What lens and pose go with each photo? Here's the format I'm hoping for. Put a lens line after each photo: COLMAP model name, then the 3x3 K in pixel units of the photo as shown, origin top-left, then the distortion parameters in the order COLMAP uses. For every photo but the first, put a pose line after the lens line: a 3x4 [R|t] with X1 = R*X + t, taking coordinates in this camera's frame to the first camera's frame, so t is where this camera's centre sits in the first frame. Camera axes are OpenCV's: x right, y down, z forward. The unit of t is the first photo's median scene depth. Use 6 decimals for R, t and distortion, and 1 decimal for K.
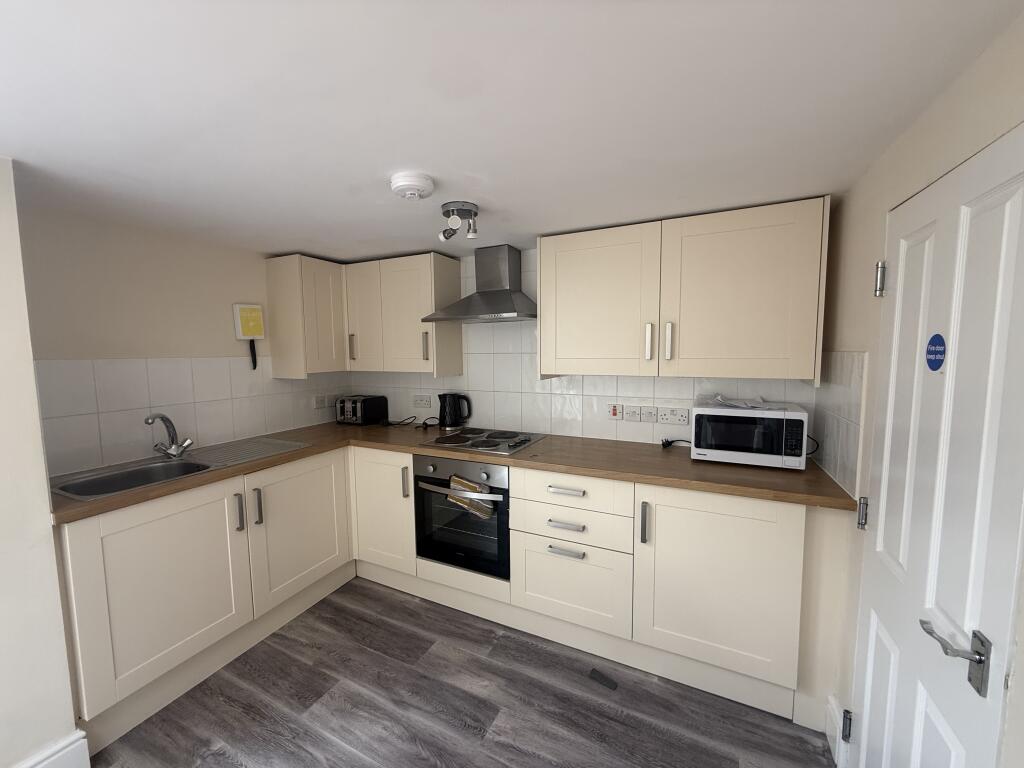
lens RADIAL K [[408.5, 0, 508.0], [0, 408.5, 388.1], [0, 0, 1]] dist [0.001663, 0.000225]
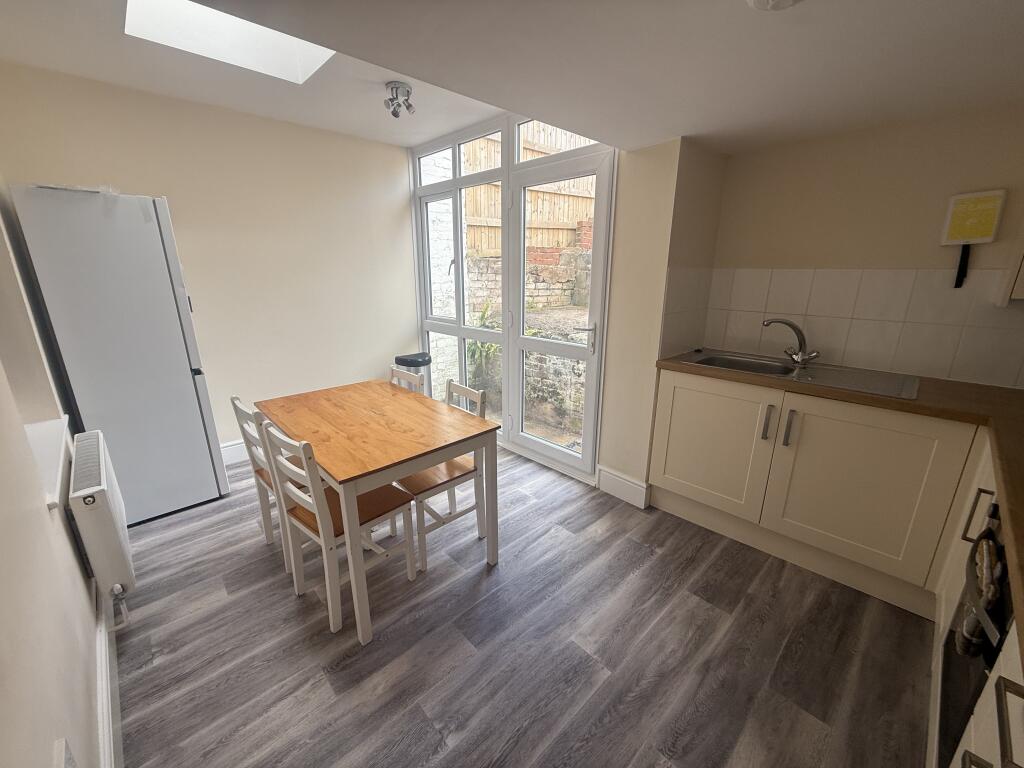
lens RADIAL K [[408.5, 0, 508.6], [0, 408.5, 384.8], [0, 0, 1]] dist [0.001663, 0.000225]
pose [[-0.352426, 0.261681, -0.898509, 0.524685], [-0.080957, 0.947986, 0.307845, -0.059642], [0.932331, 0.181234, -0.312910, 0.748264]]
